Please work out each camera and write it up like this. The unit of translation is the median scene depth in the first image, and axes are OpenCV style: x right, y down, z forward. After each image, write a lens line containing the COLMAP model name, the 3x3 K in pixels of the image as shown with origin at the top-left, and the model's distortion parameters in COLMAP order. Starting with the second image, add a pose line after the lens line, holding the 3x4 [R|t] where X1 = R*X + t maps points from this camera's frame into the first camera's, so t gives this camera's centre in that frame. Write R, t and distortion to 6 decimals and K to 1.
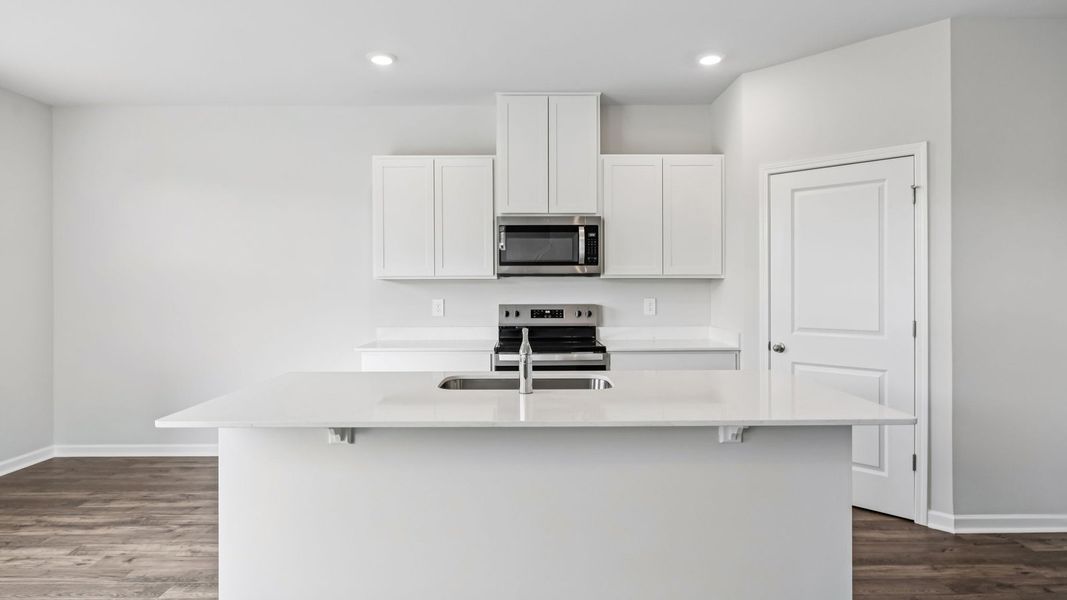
lens RADIAL K [[589.9, 0, 526.6], [0, 589.9, 290.4], [0, 0, 1]] dist [-0.001147, -0.000929]
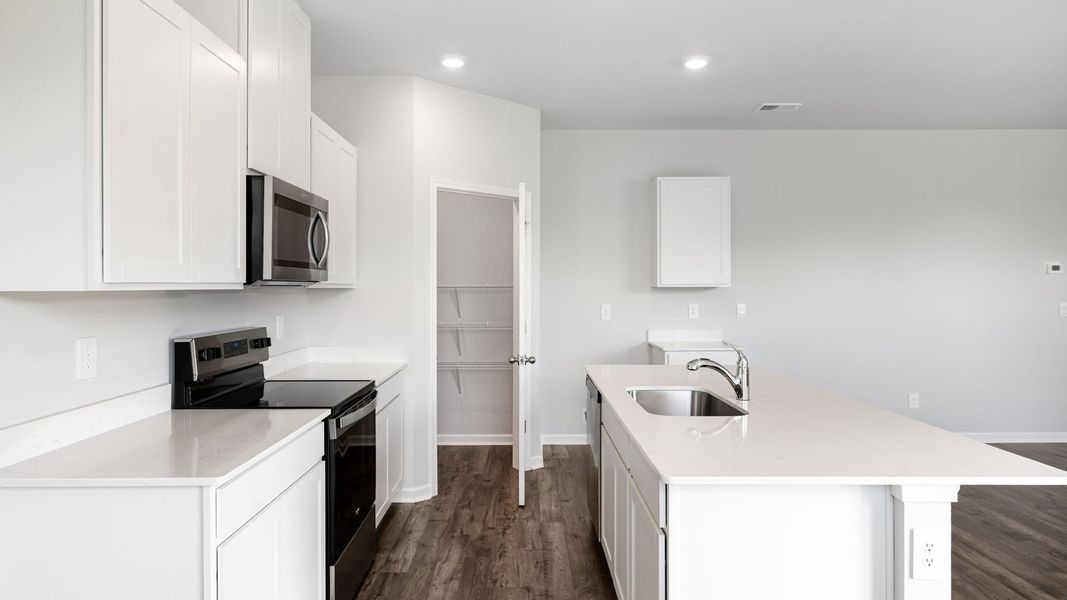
lens RADIAL K [[668.3, 0, 522.5], [0, 668.3, 291.9], [0, 0, 1]] dist [0.003071, 0.004753]
pose [[0.003653, -0.004659, 0.999982, -0.679435], [0.008421, 0.999954, 0.004628, -0.018503], [-0.999958, 0.008404, 0.003692, 0.774928]]
